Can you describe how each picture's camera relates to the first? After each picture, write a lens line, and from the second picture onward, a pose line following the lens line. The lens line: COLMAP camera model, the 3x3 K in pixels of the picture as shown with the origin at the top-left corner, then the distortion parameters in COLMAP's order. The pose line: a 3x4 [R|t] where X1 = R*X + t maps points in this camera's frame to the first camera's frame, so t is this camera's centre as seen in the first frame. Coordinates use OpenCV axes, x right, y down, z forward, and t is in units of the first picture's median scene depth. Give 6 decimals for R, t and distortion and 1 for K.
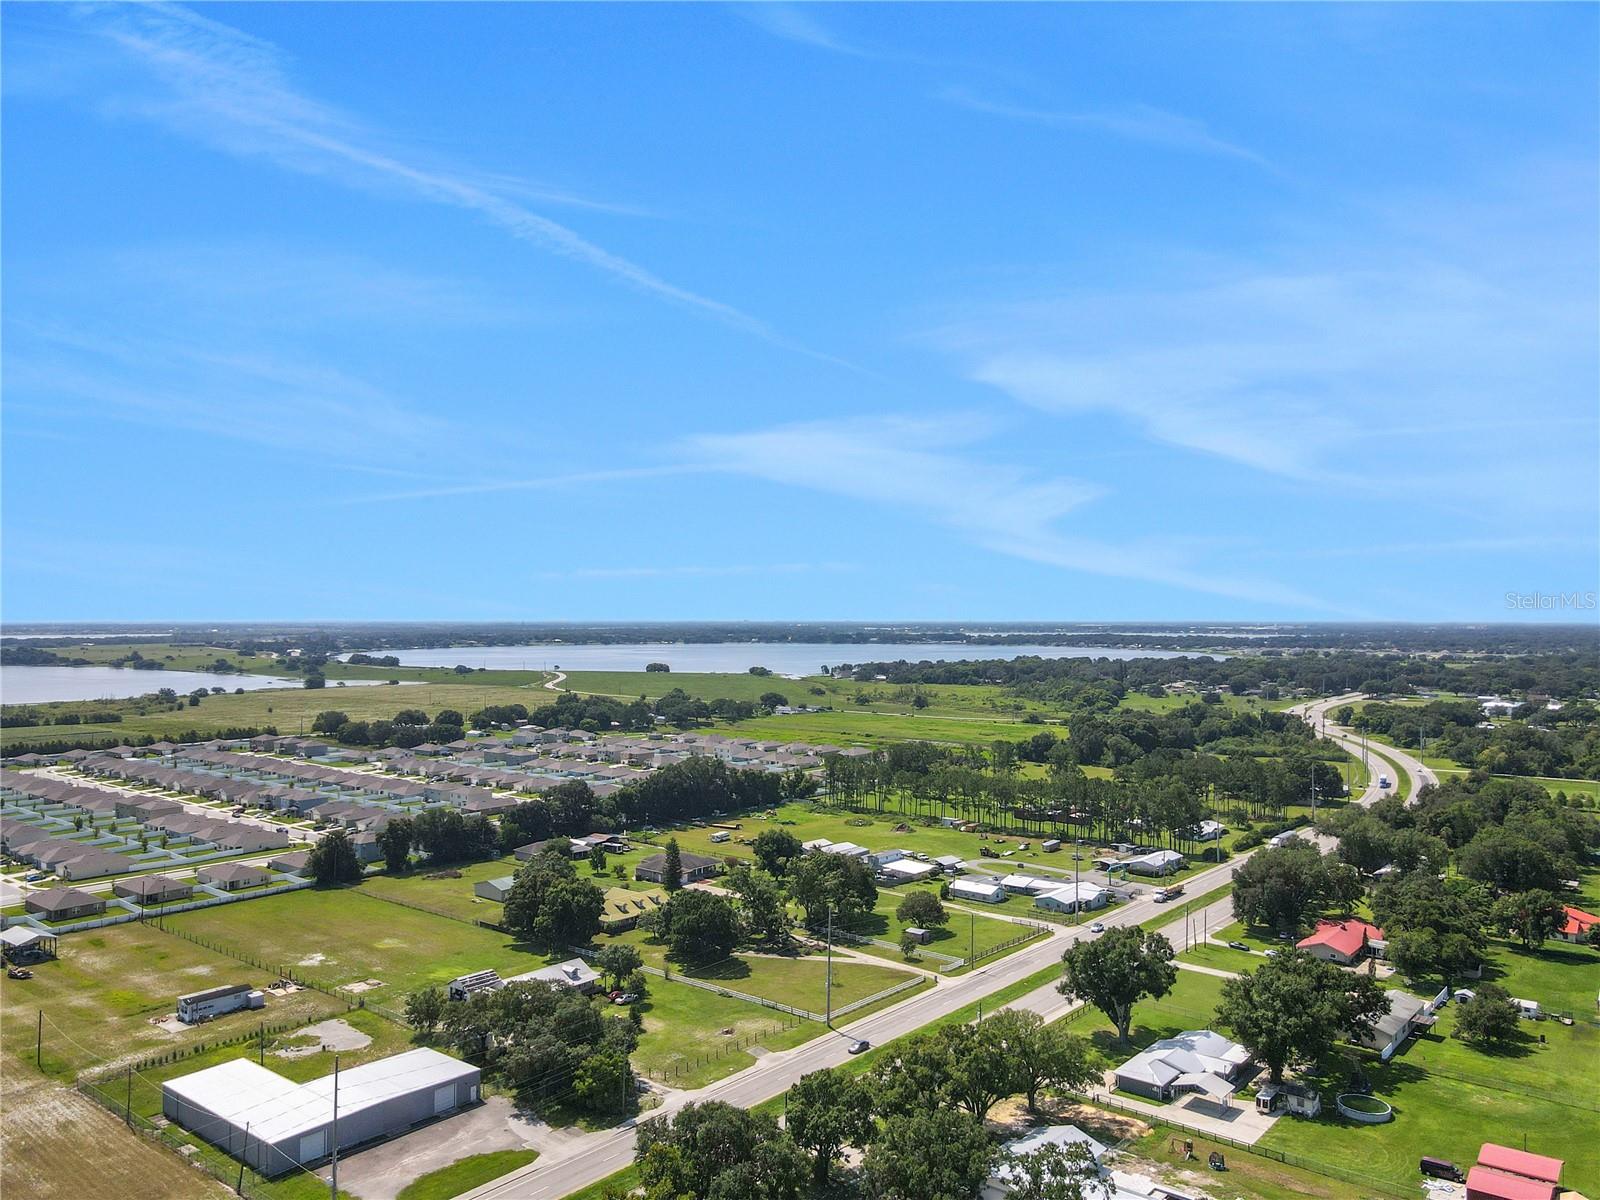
lens RADIAL K [[1190.3, 0, 799.8], [0, 1190.3, 603.7], [0, 0, 1]] dist [0.000622, 0.011881]
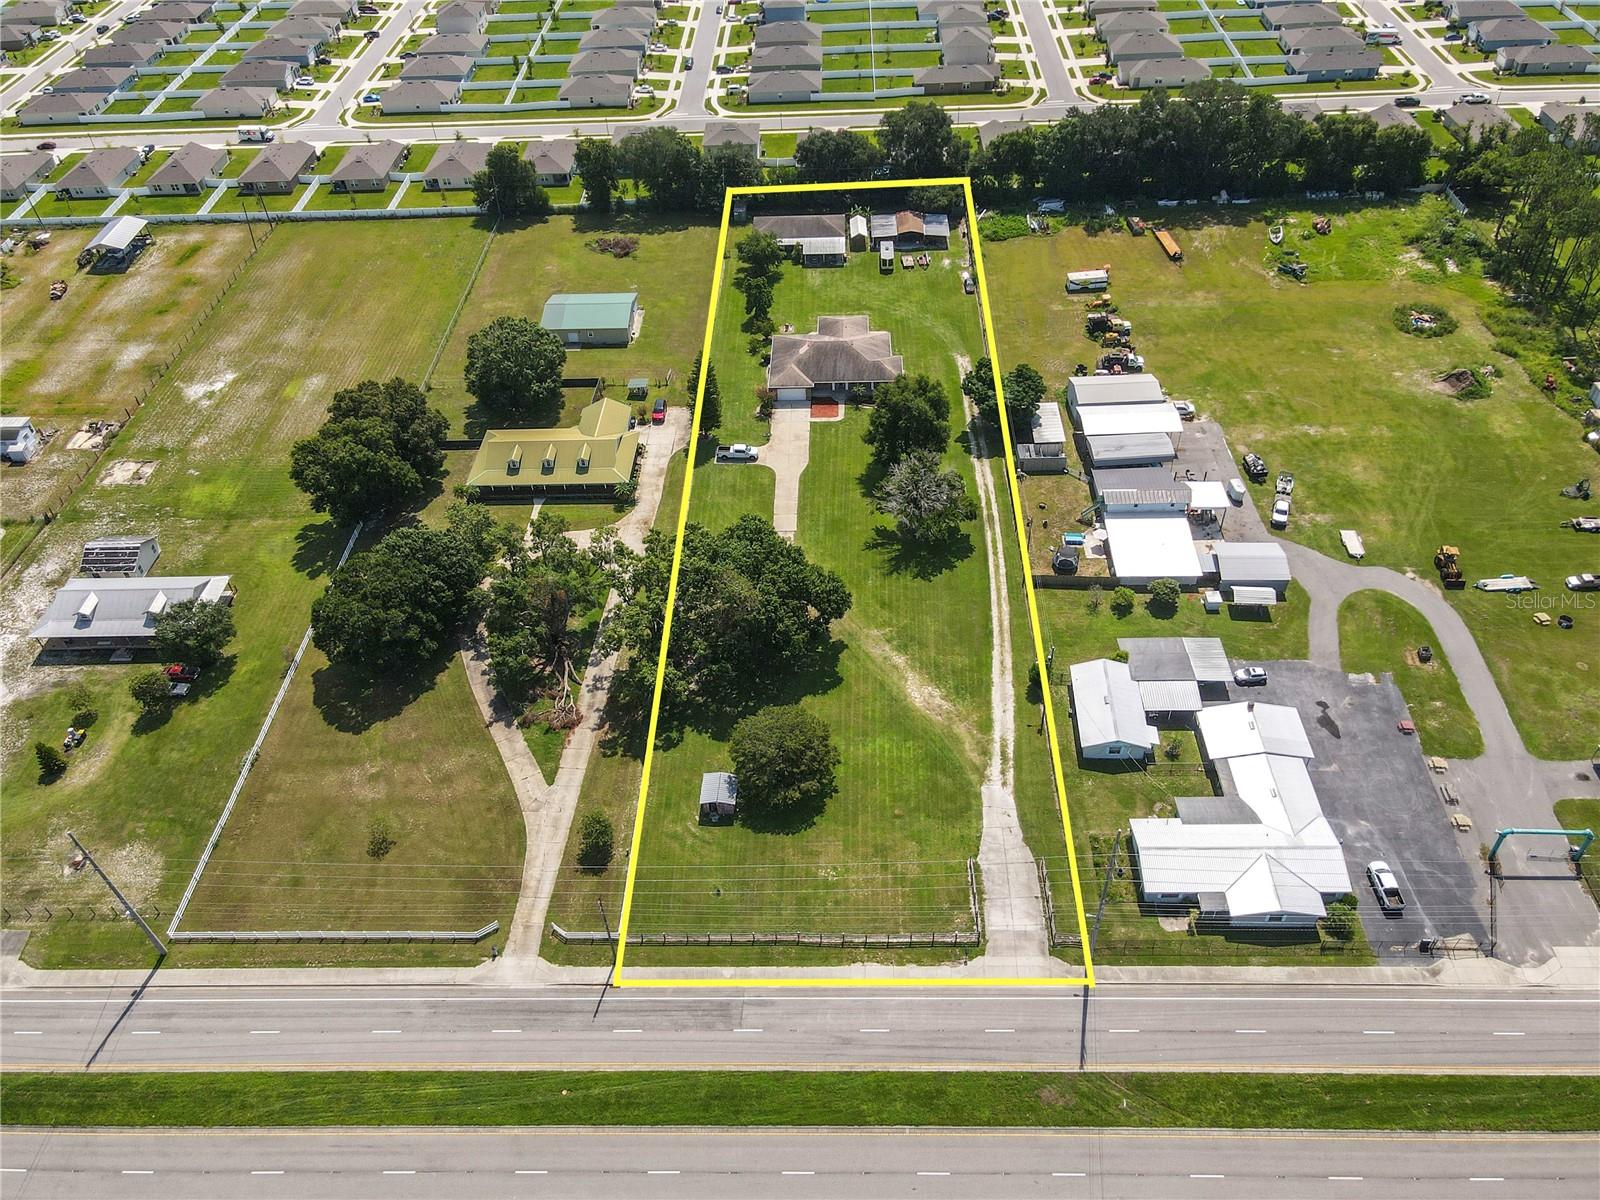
lens RADIAL K [[1190.3, 0, 809.2], [0, 1190.3, 587.6], [0, 0, 1]] dist [0.000622, 0.011881]
pose [[0.620268, 0.511717, -0.594486, 0.398187], [0.048671, 0.731327, 0.680288, -0.133853], [0.782879, -0.450895, 0.428713, 0.899612]]
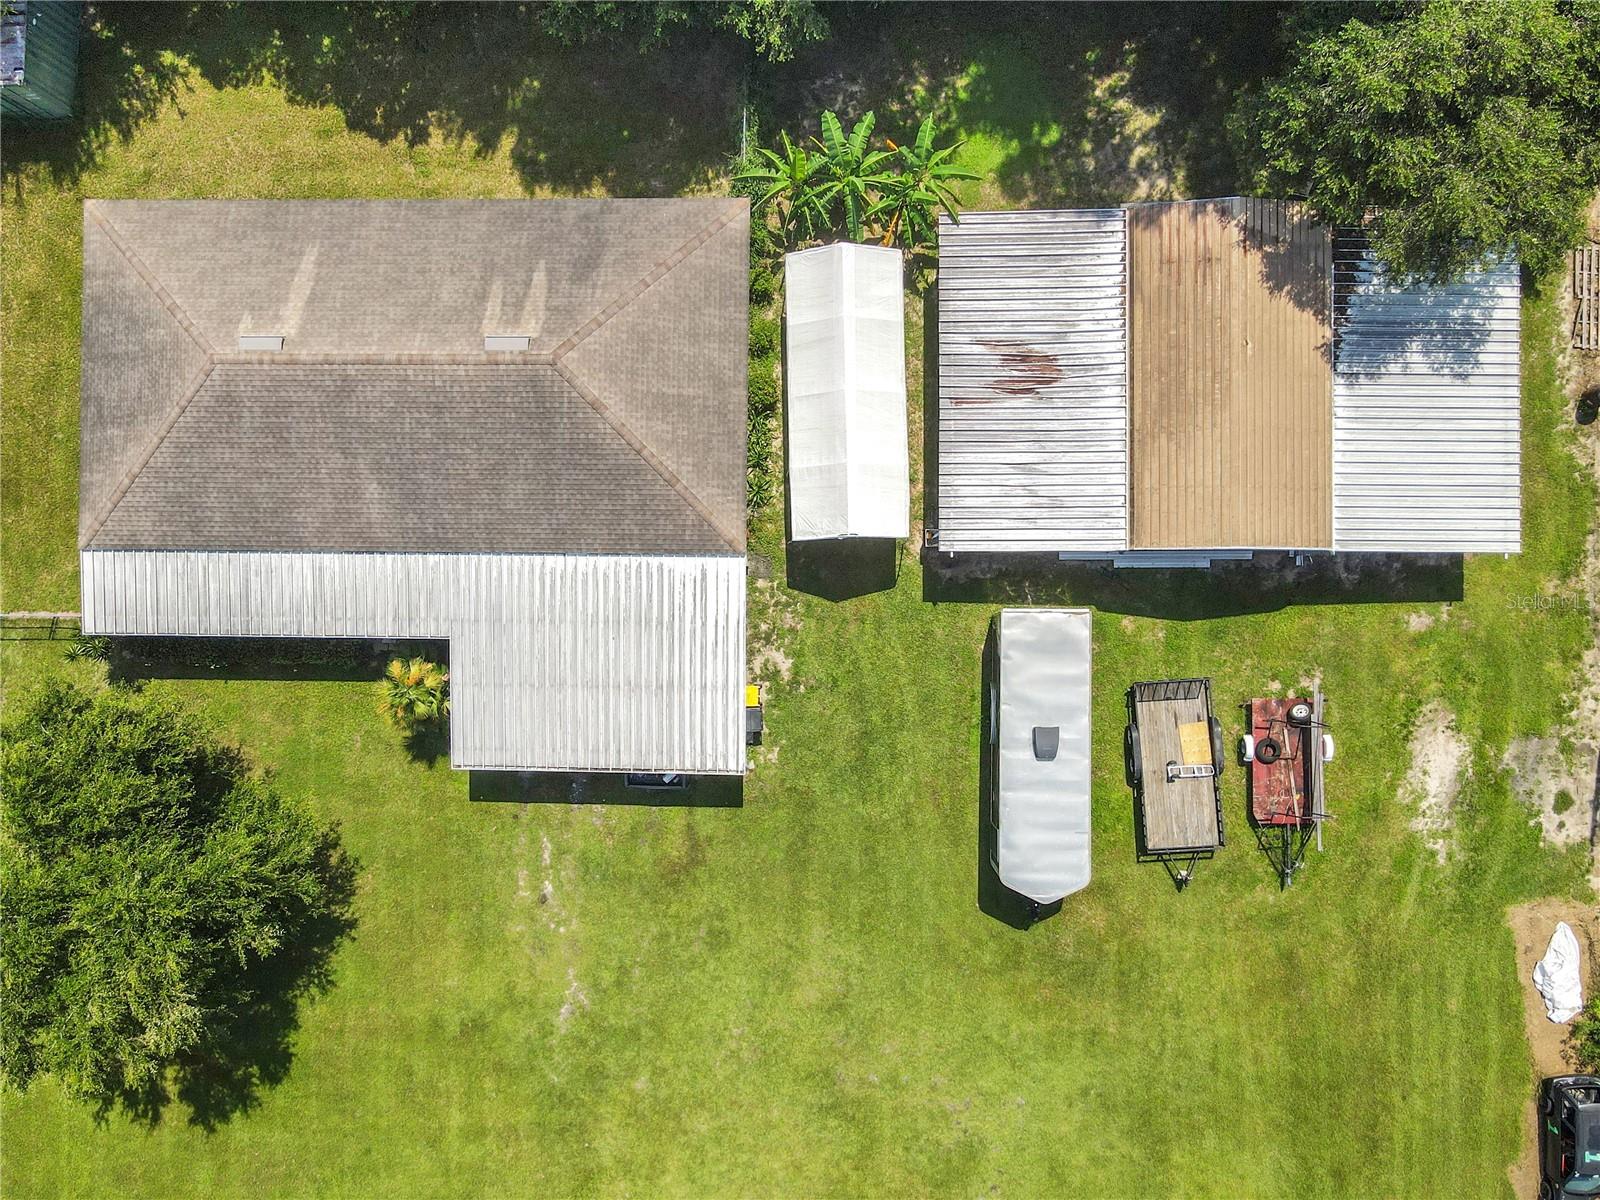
lens RADIAL K [[1190.3, 0, 803.0], [0, 1190.3, 600.9], [0, 0, 1]] dist [0.000622, 0.011881]
pose [[0.630882, 0.774845, -0.040043, -0.251328], [0.054168, 0.007498, 0.998504, 0.166098], [0.773985, -0.632107, -0.037242, 1.438923]]
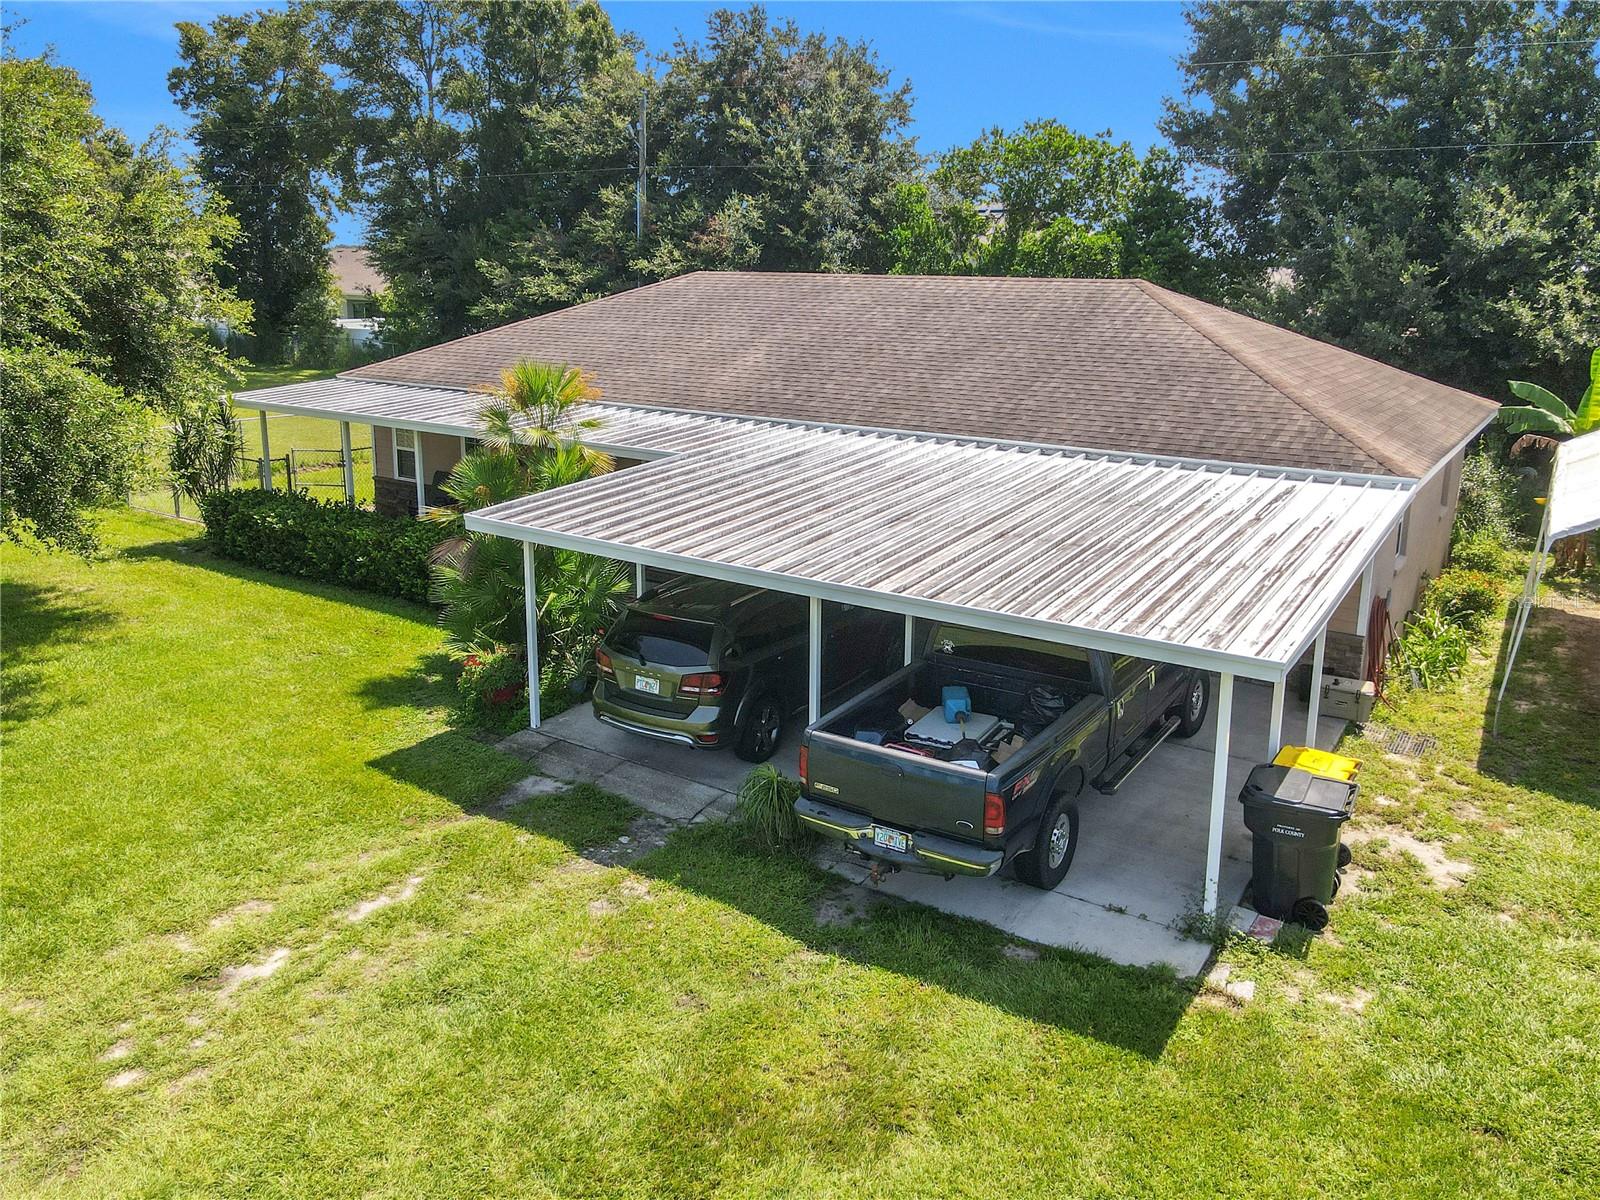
lens RADIAL K [[1190.3, 0, 799.3], [0, 1190.3, 593.1], [0, 0, 1]] dist [0.000622, 0.011881]
pose [[0.100082, 0.258843, -0.960720, -0.218353], [0.008343, 0.965316, 0.260951, 0.282800], [0.994944, -0.034132, 0.094452, 1.402475]]
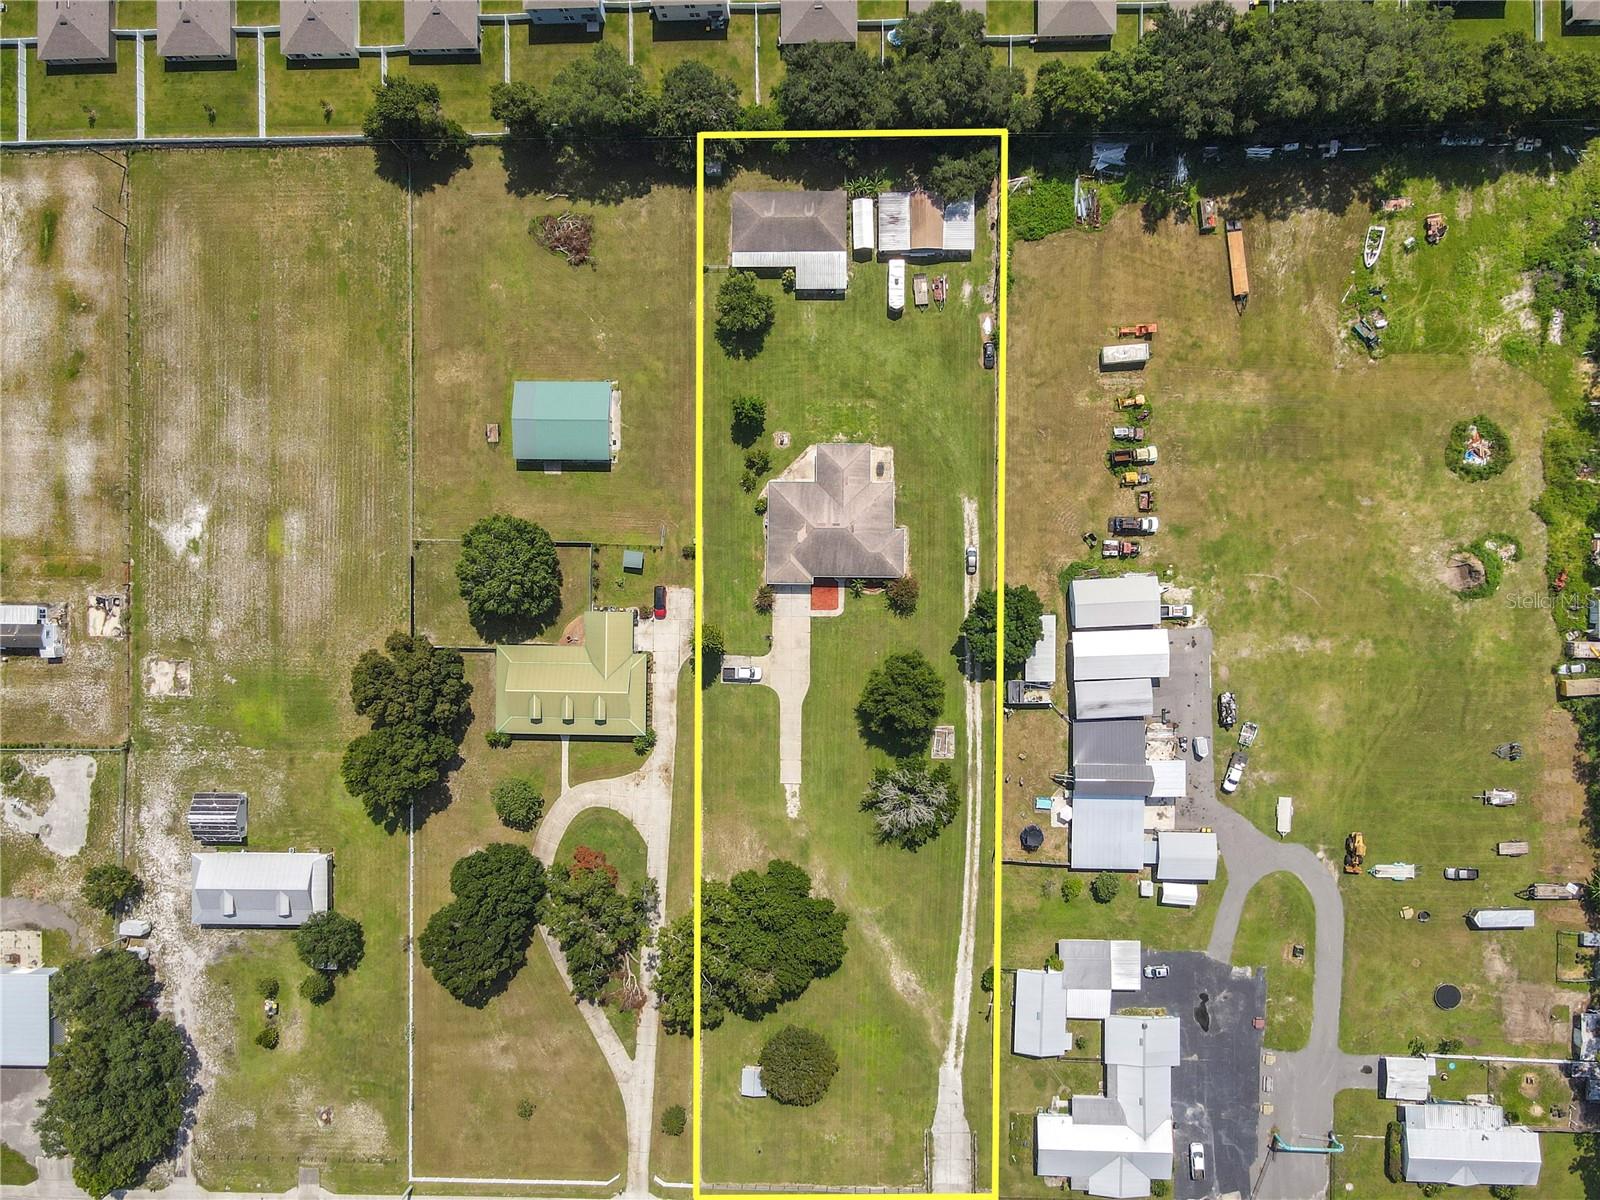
lens RADIAL K [[1190.3, 0, 794.5], [0, 1190.3, 601.3], [0, 0, 1]] dist [0.000622, 0.011881]
pose [[0.633450, 0.772972, -0.035442, -0.087688], [0.059202, -0.002744, 0.998242, -0.459615], [0.771516, -0.634435, -0.047500, 1.303081]]
